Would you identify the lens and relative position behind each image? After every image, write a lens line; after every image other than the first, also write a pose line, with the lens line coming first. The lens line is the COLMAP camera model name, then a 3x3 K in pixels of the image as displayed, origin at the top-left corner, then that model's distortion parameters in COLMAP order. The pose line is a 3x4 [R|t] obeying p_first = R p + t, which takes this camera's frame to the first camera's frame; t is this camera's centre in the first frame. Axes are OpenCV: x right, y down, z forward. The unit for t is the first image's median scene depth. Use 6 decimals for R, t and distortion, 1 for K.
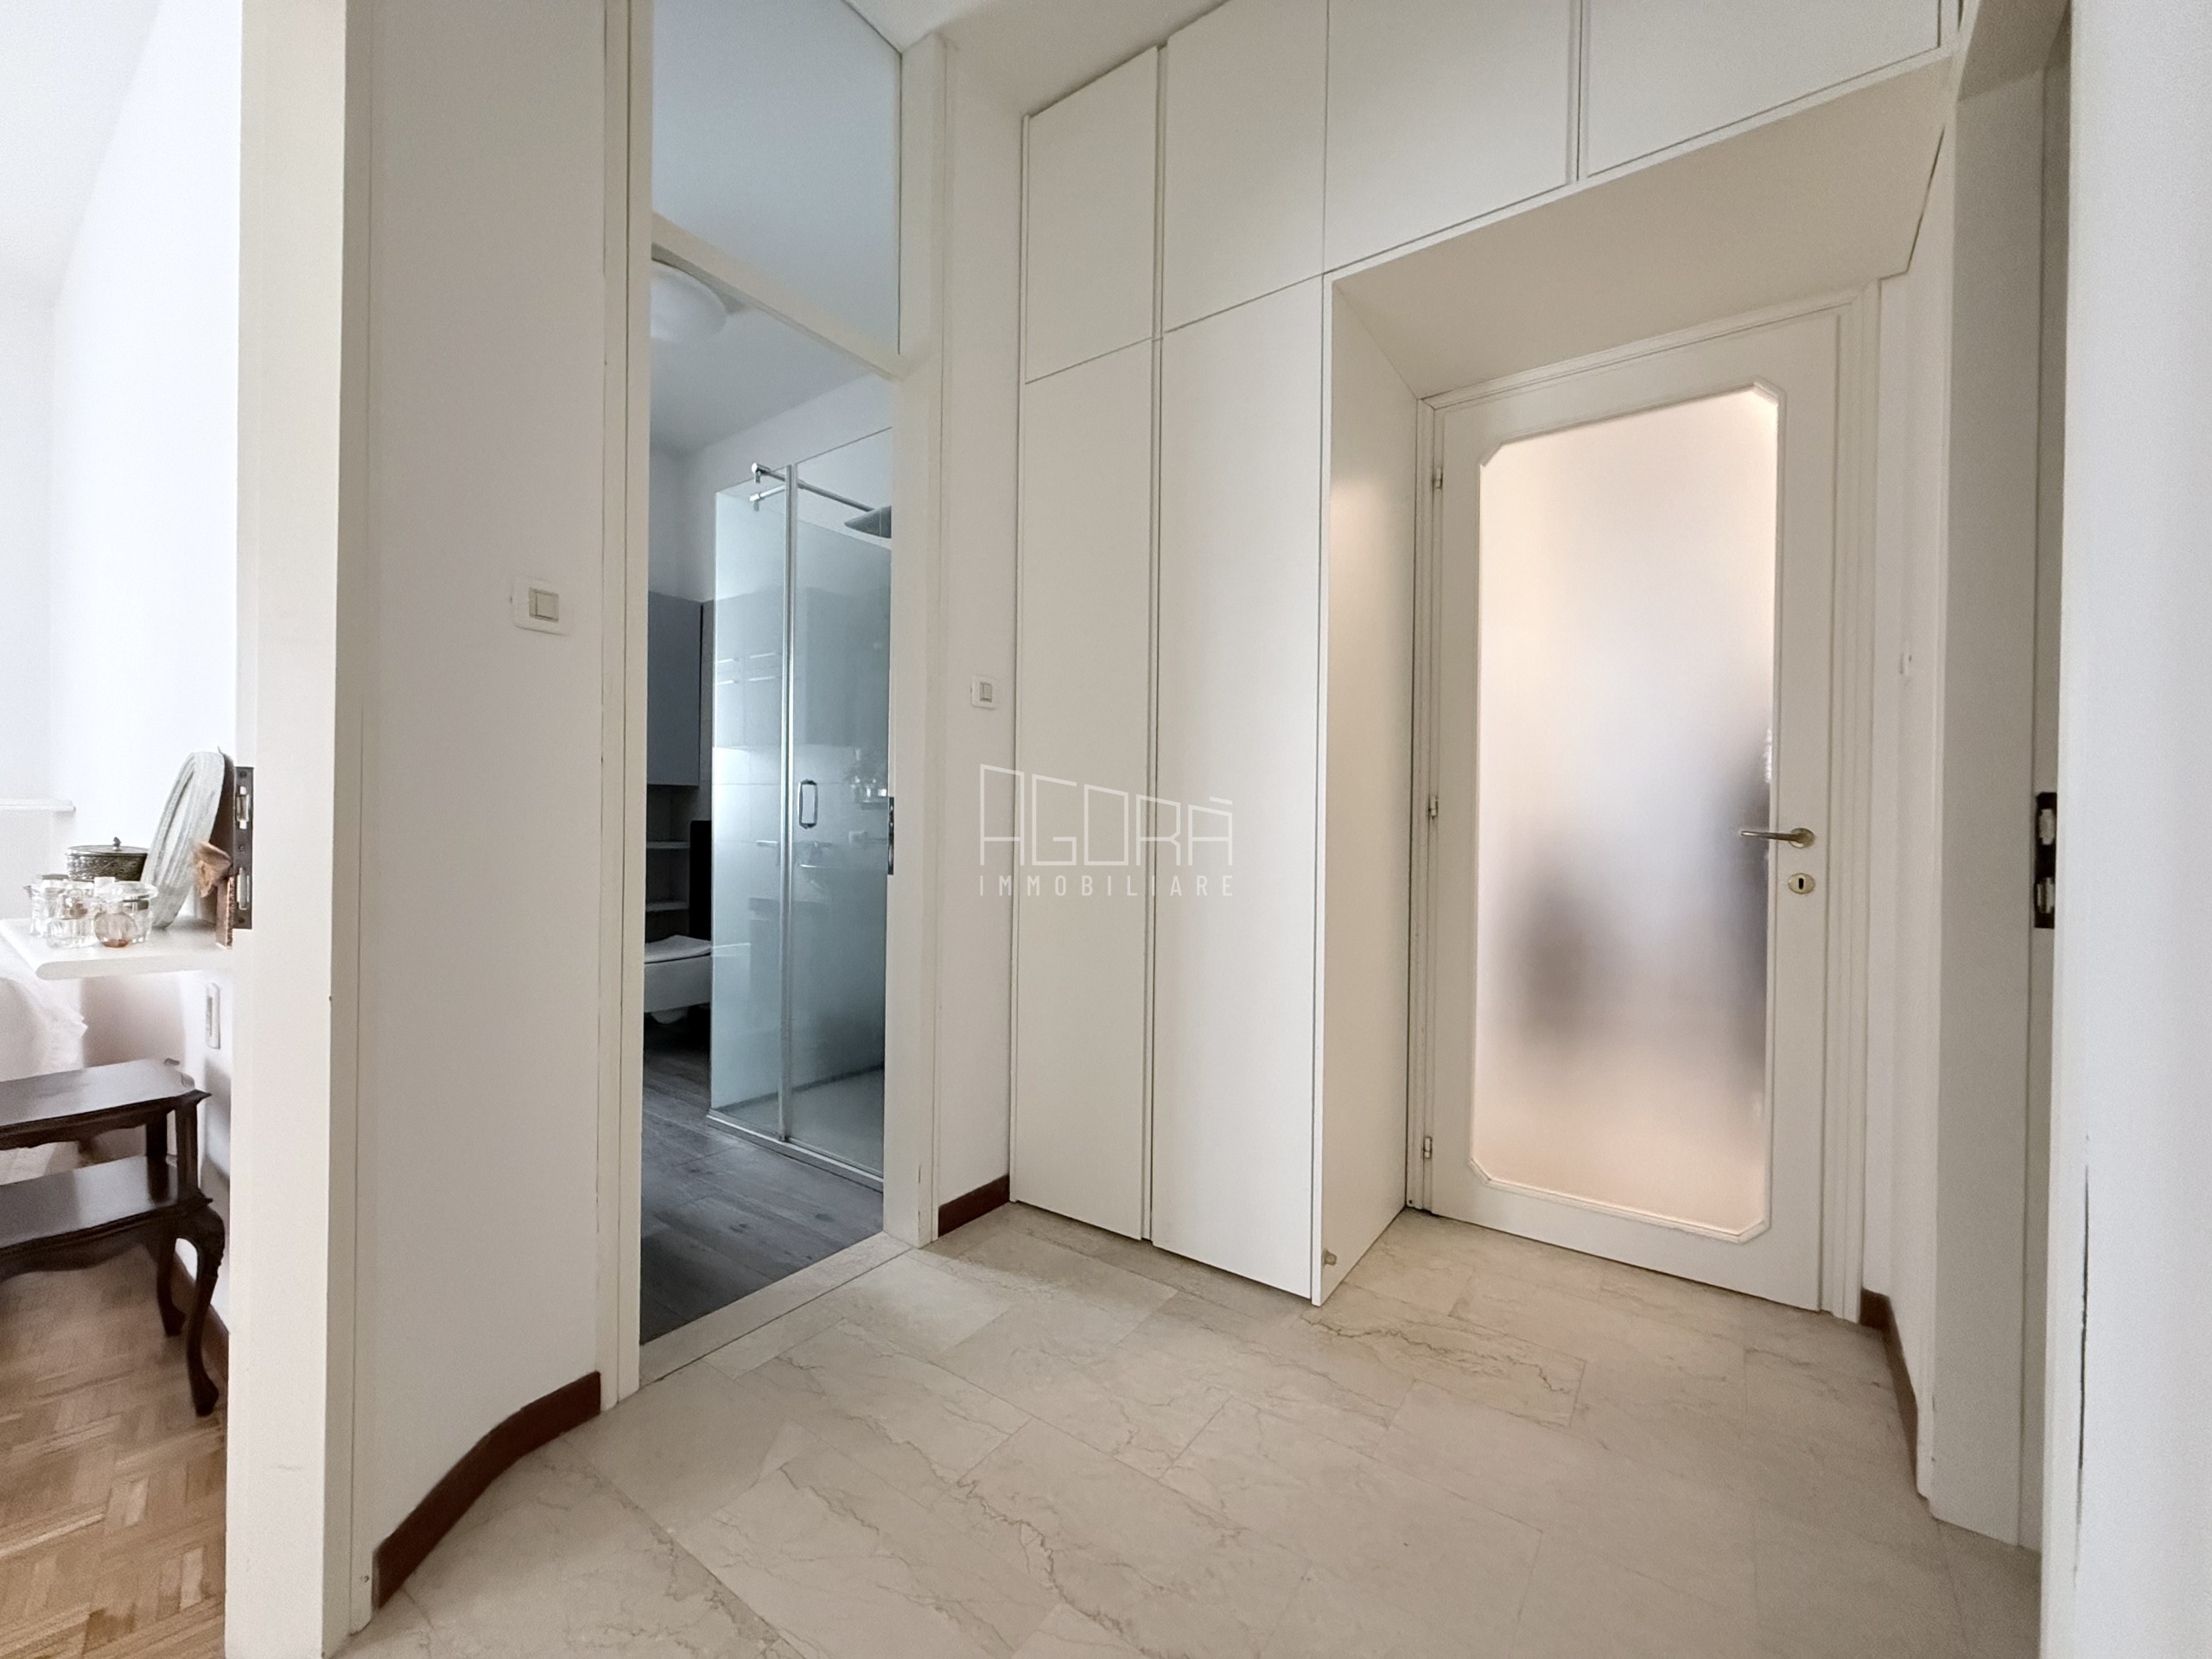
lens RADIAL K [[874.8, 0, 1099.4], [0, 874.8, 828.9], [0, 0, 1]] dist [0.000408, 0.000079]
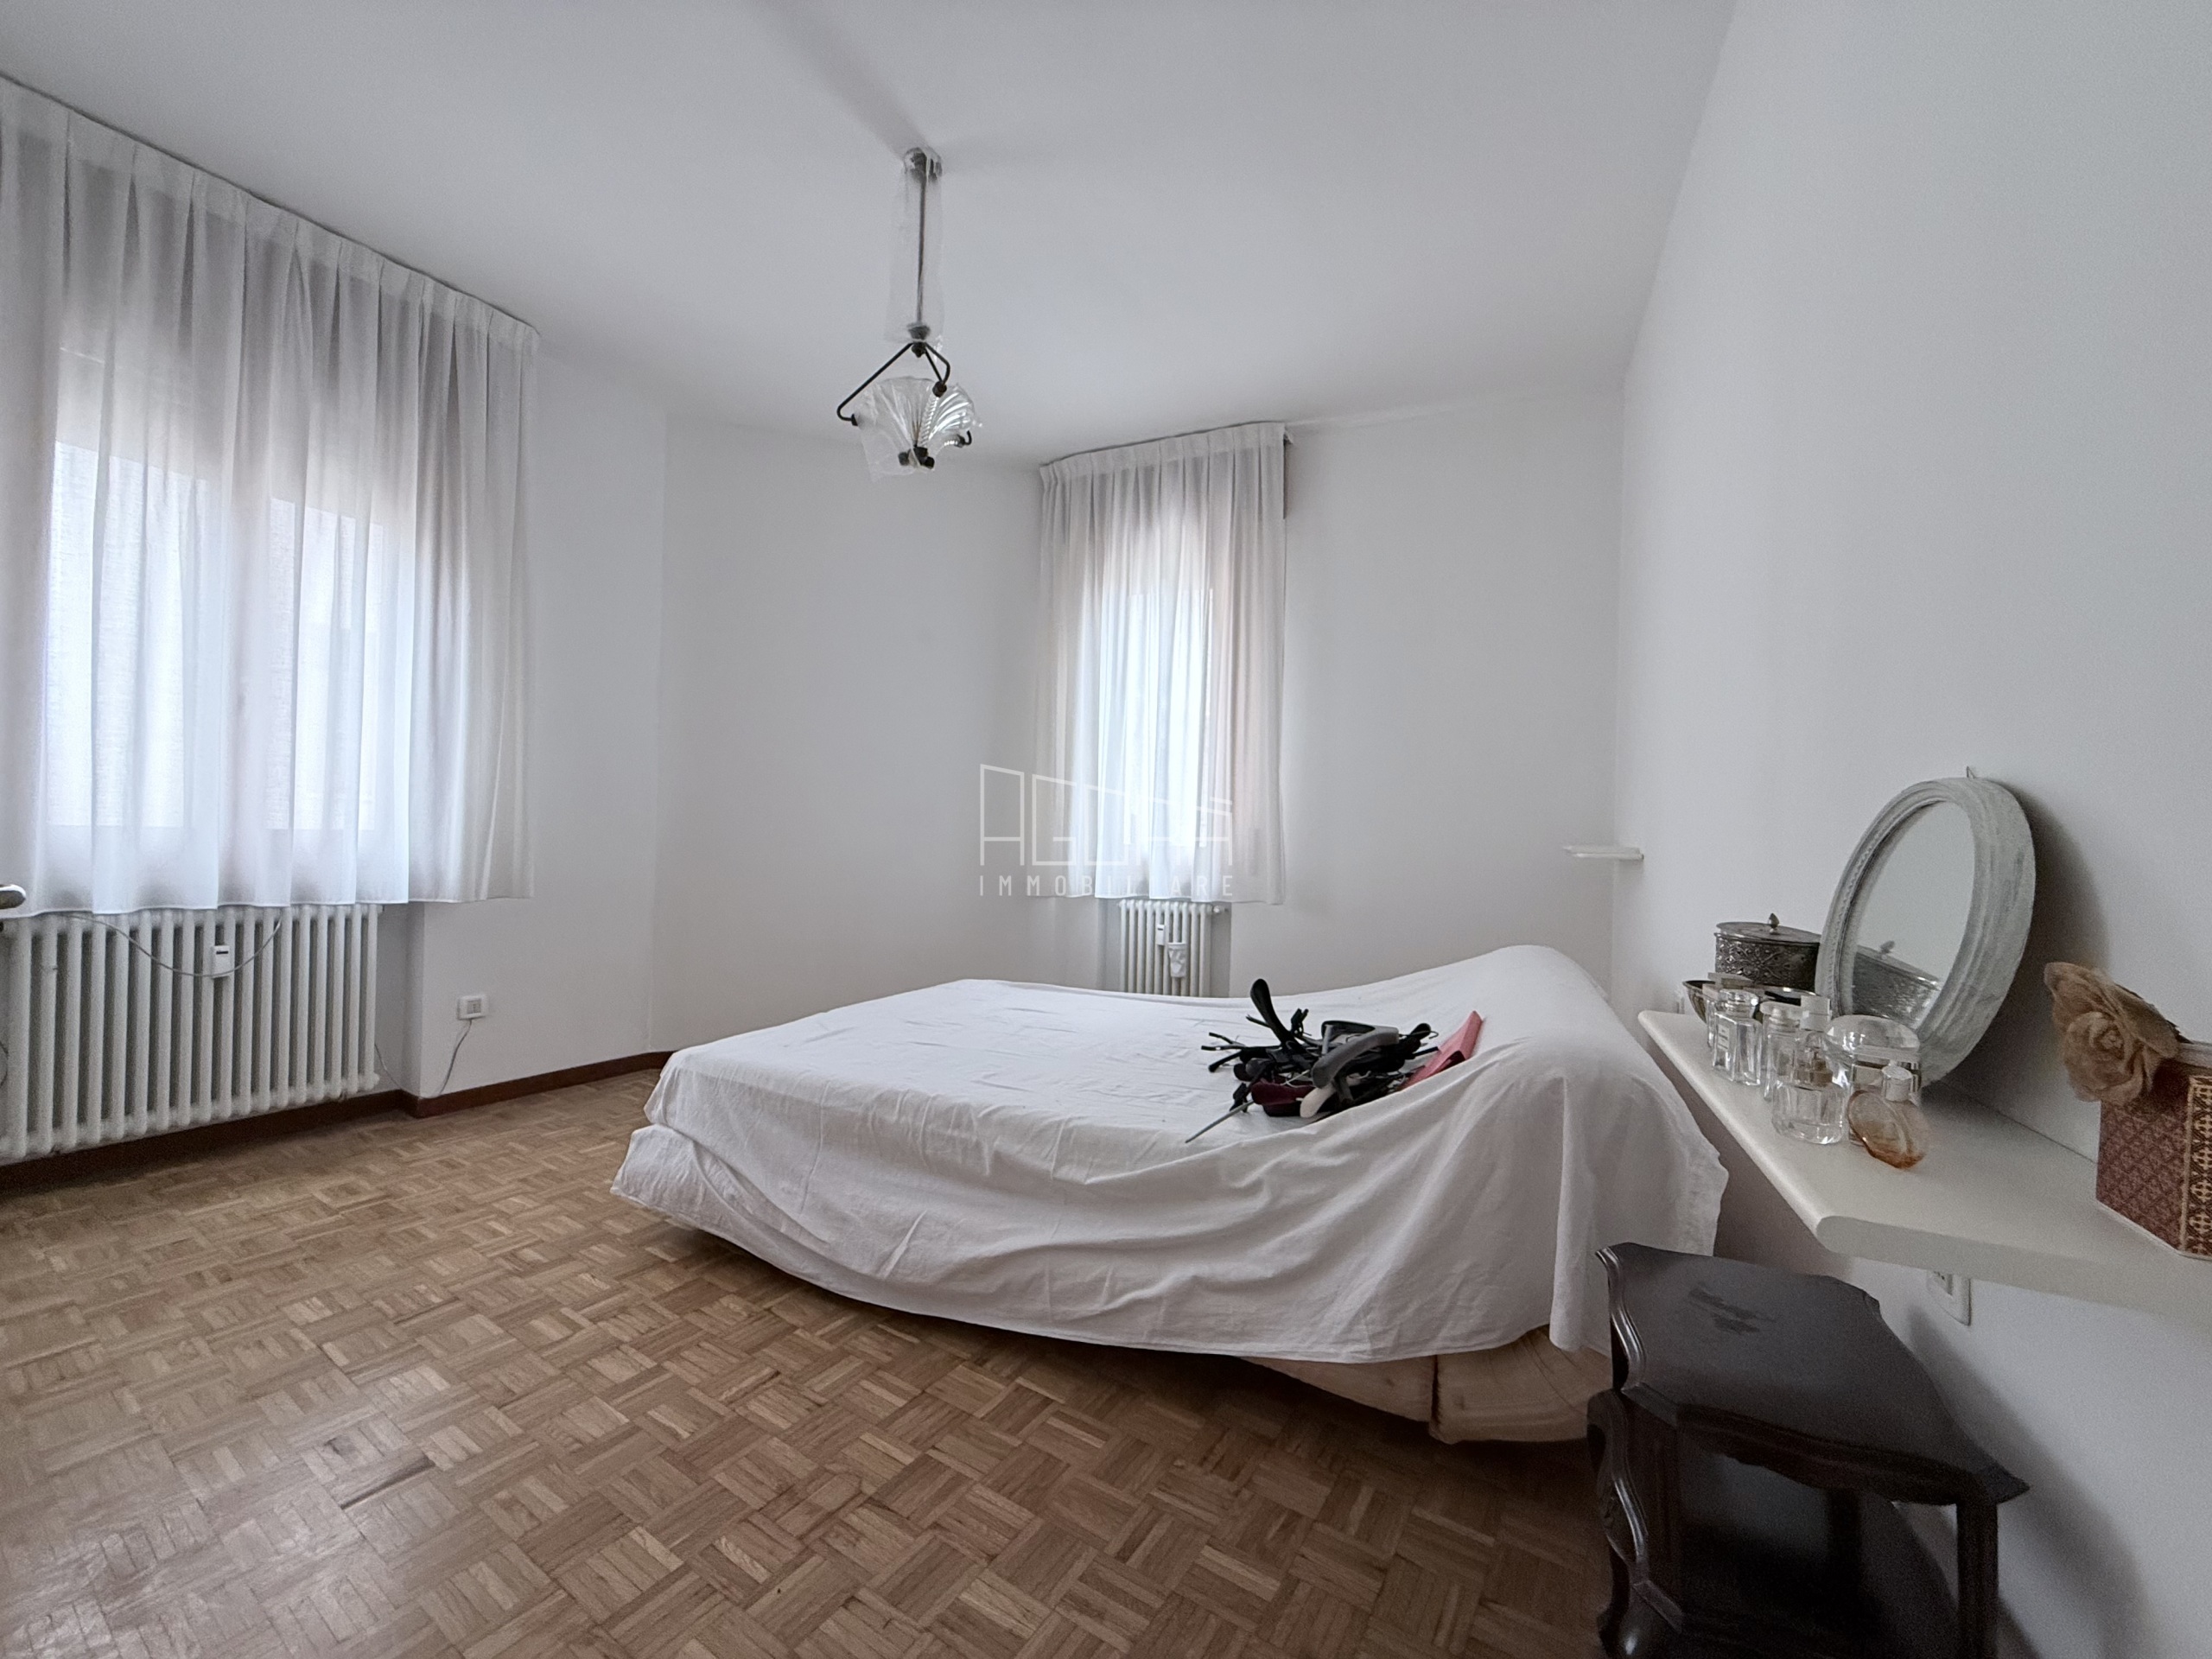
lens RADIAL K [[874.8, 0, 1099.4], [0, 874.8, 828.9], [0, 0, 1]] dist [0.000408, 0.000079]
pose [[0.194854, -0.020404, -0.980620, -0.552157], [-0.023908, 0.999388, -0.025545, -0.027638], [0.980541, 0.028422, 0.194246, 0.345645]]
